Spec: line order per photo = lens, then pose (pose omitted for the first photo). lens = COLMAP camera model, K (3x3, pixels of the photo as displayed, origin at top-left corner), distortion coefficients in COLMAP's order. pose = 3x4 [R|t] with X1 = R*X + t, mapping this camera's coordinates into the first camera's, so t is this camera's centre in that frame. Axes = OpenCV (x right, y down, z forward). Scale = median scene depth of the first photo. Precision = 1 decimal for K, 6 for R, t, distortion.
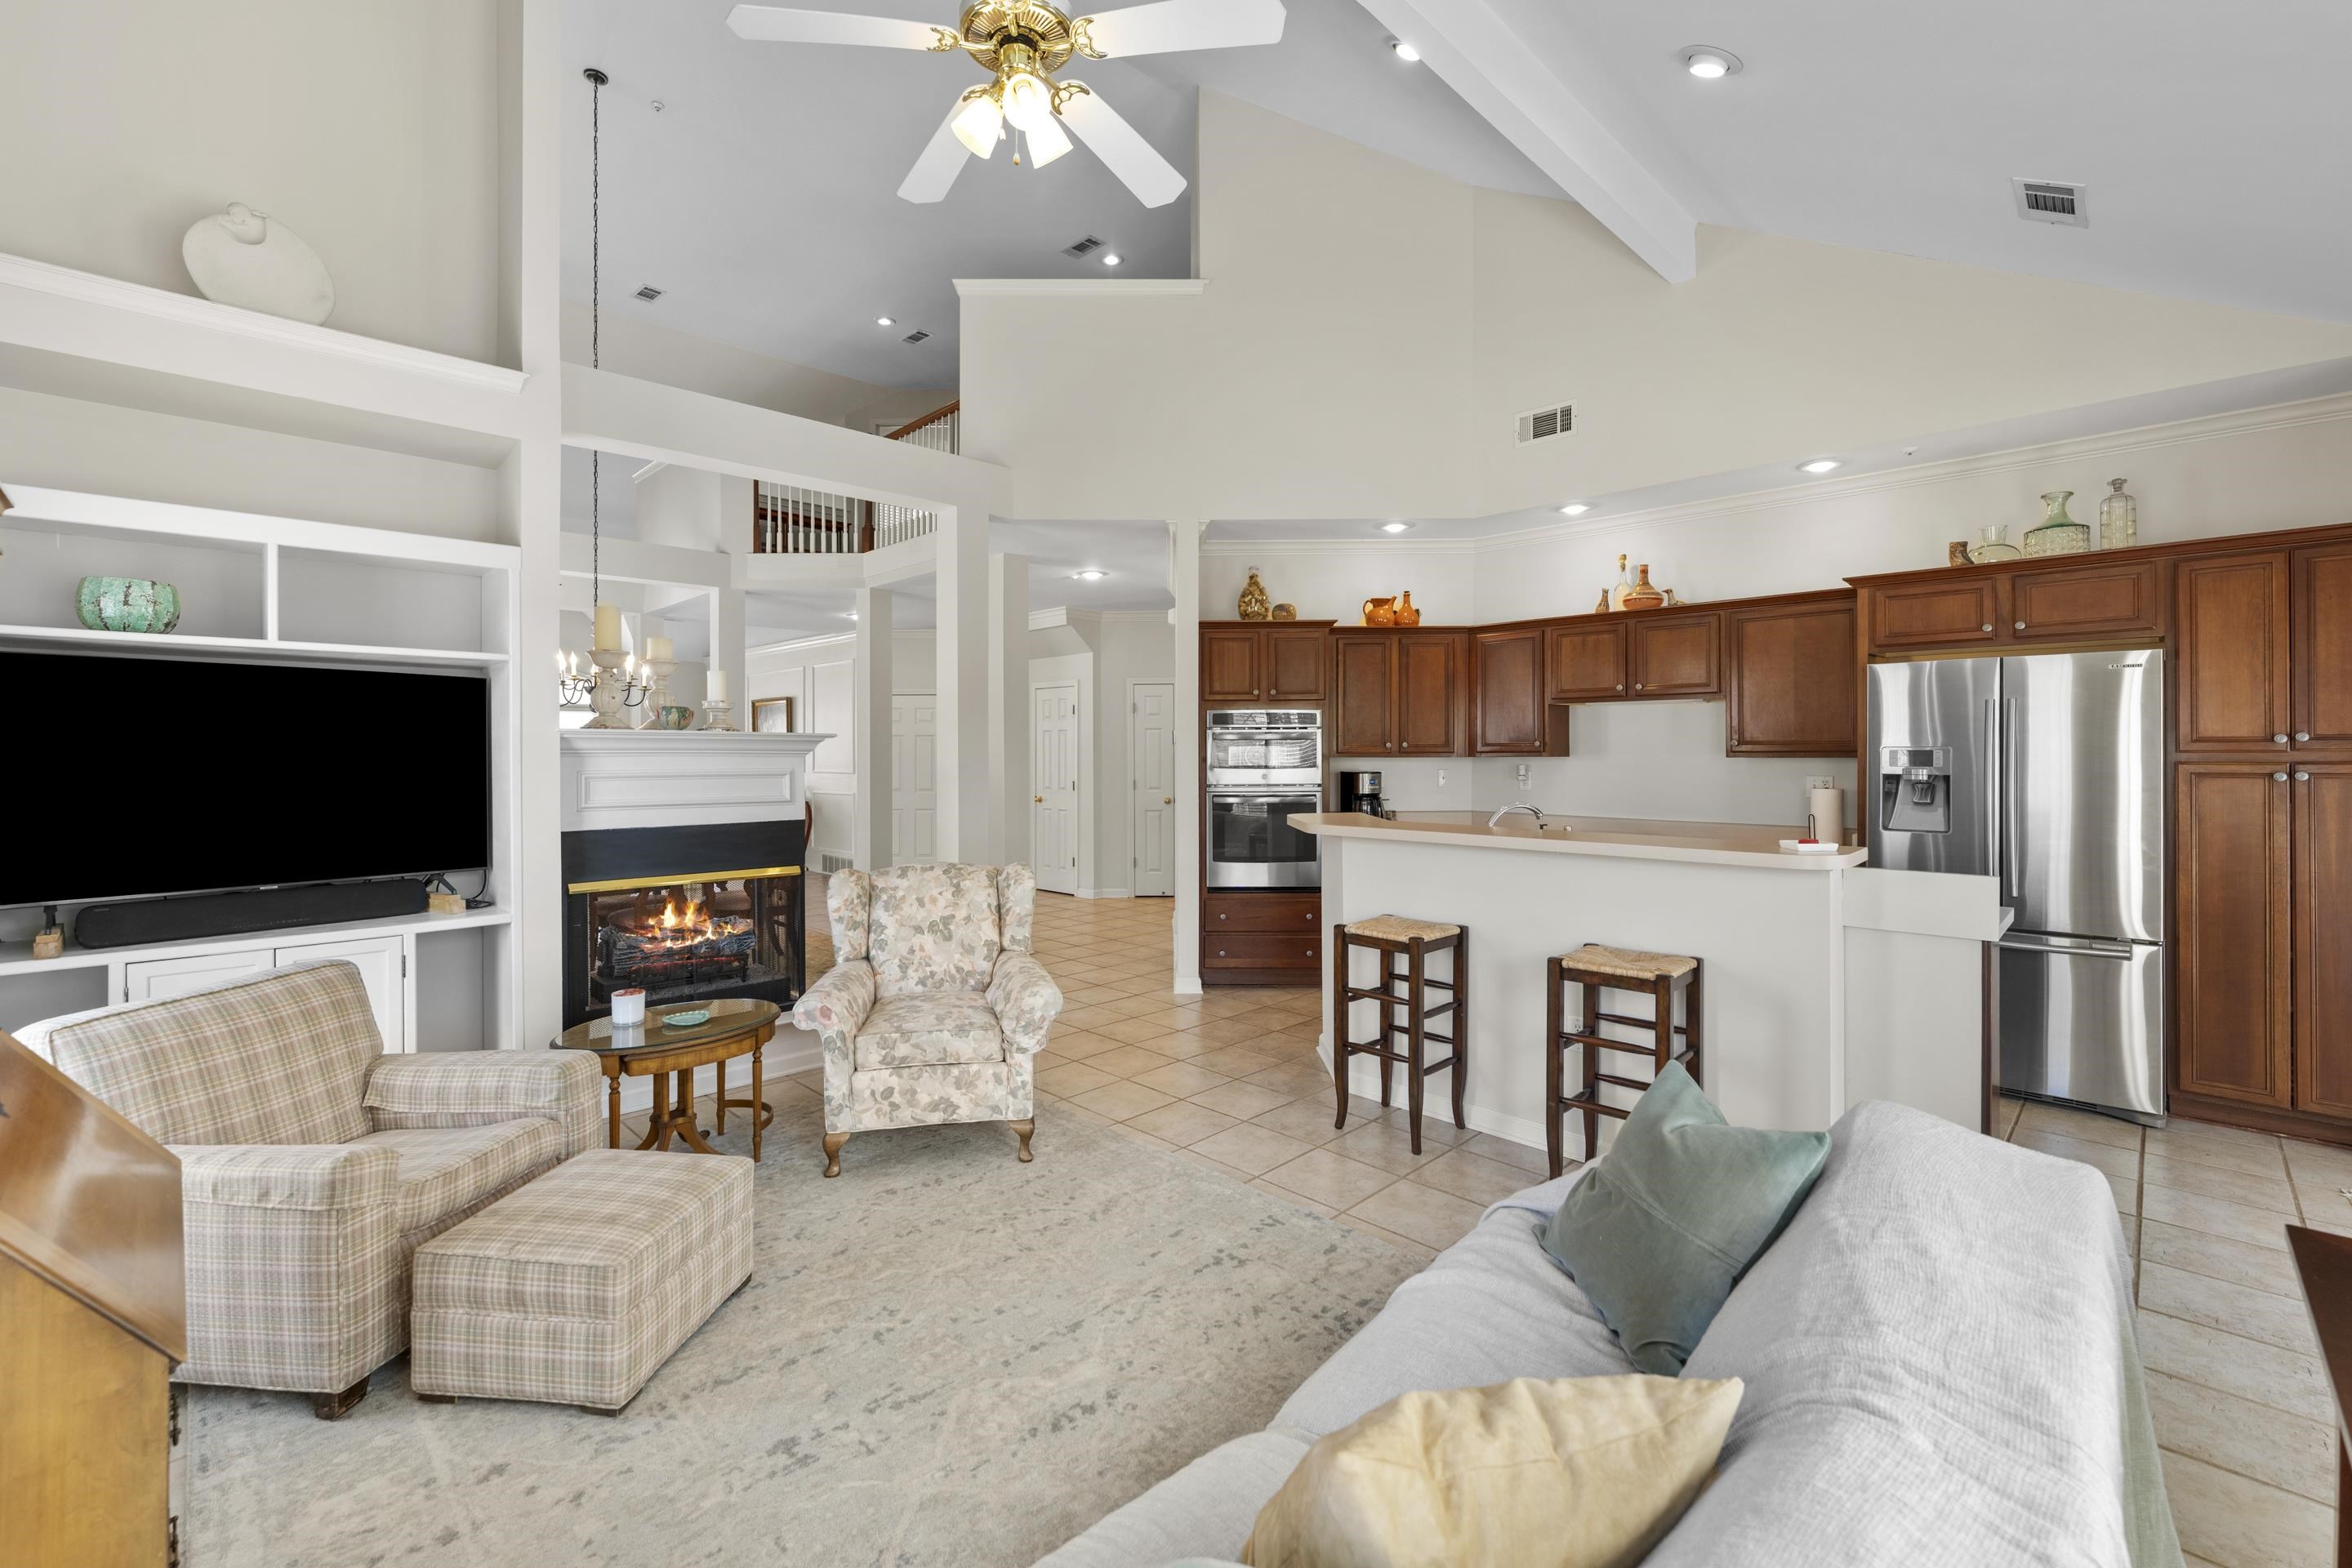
lens RADIAL K [[956.4, 0, 1165.5], [0, 956.4, 776.6], [0, 0, 1]] dist [-0.004324, -0.000379]
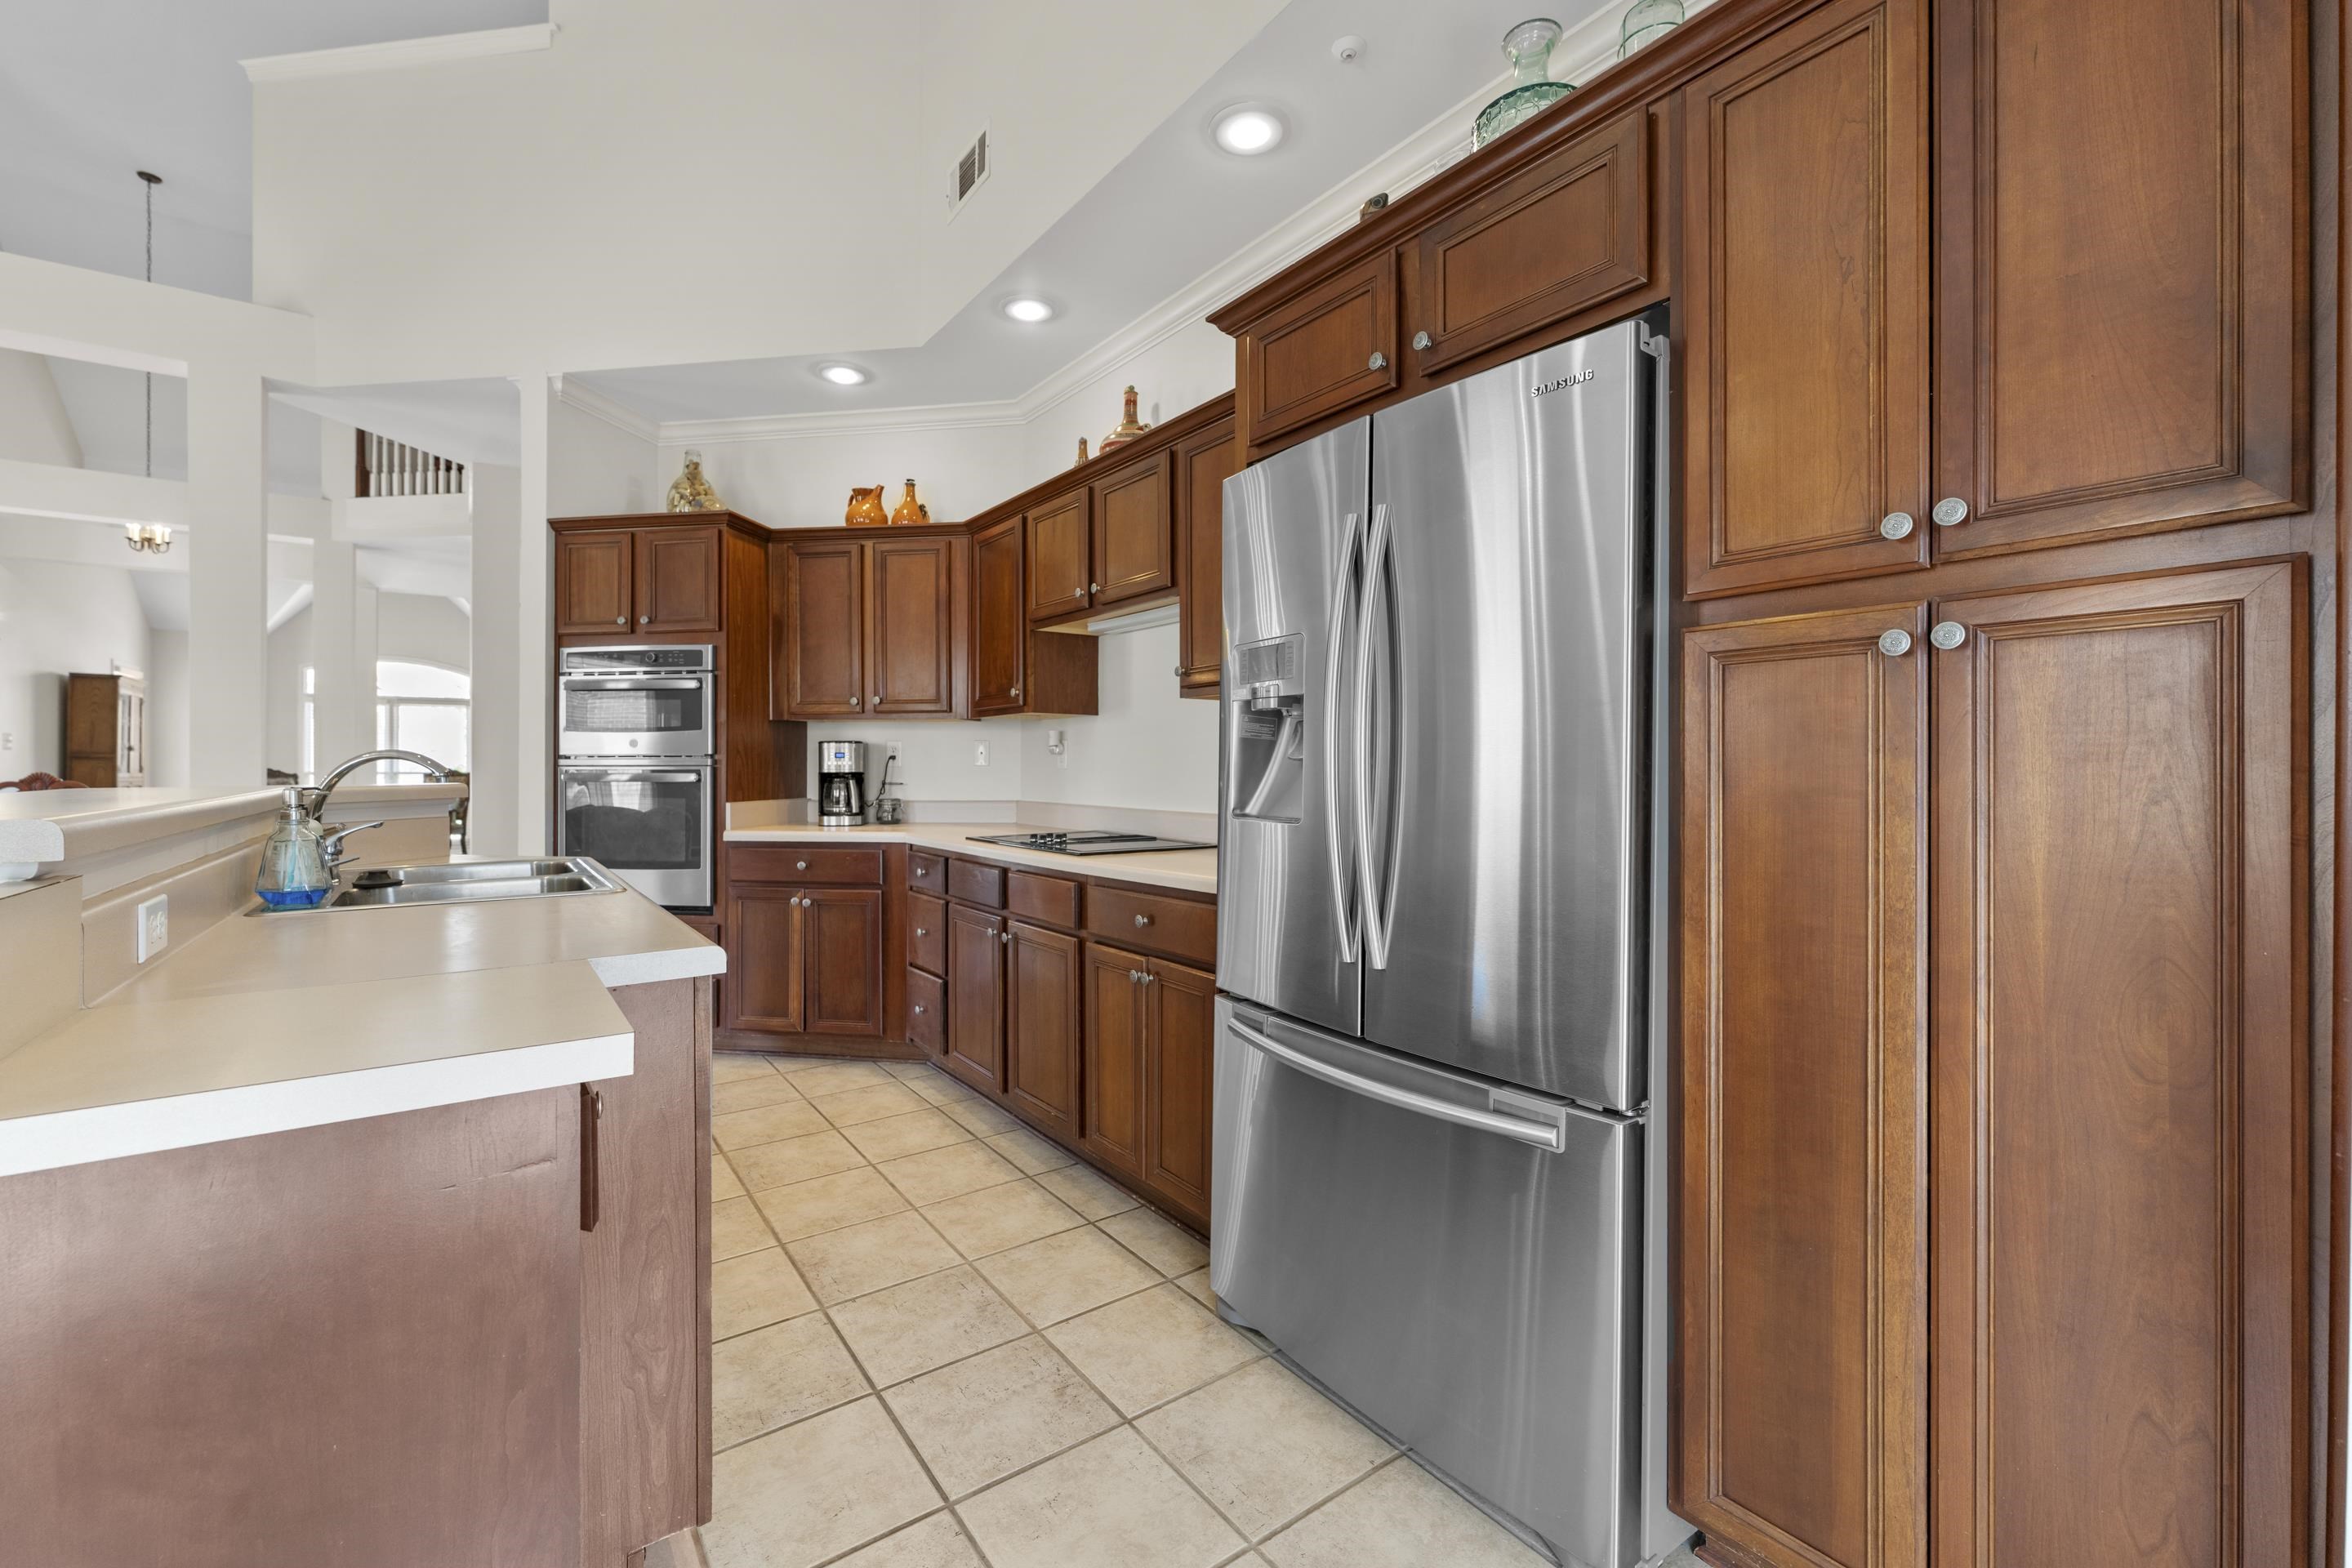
lens RADIAL K [[956.4, 0, 1175.5], [0, 956.4, 787.5], [0, 0, 1]] dist [-0.004324, -0.000379]
pose [[0.989281, 0.009075, -0.145743, 0.585349], [-0.010543, 0.999901, -0.009305, 0.033804], [0.145644, 0.010742, 0.989279, 0.382612]]
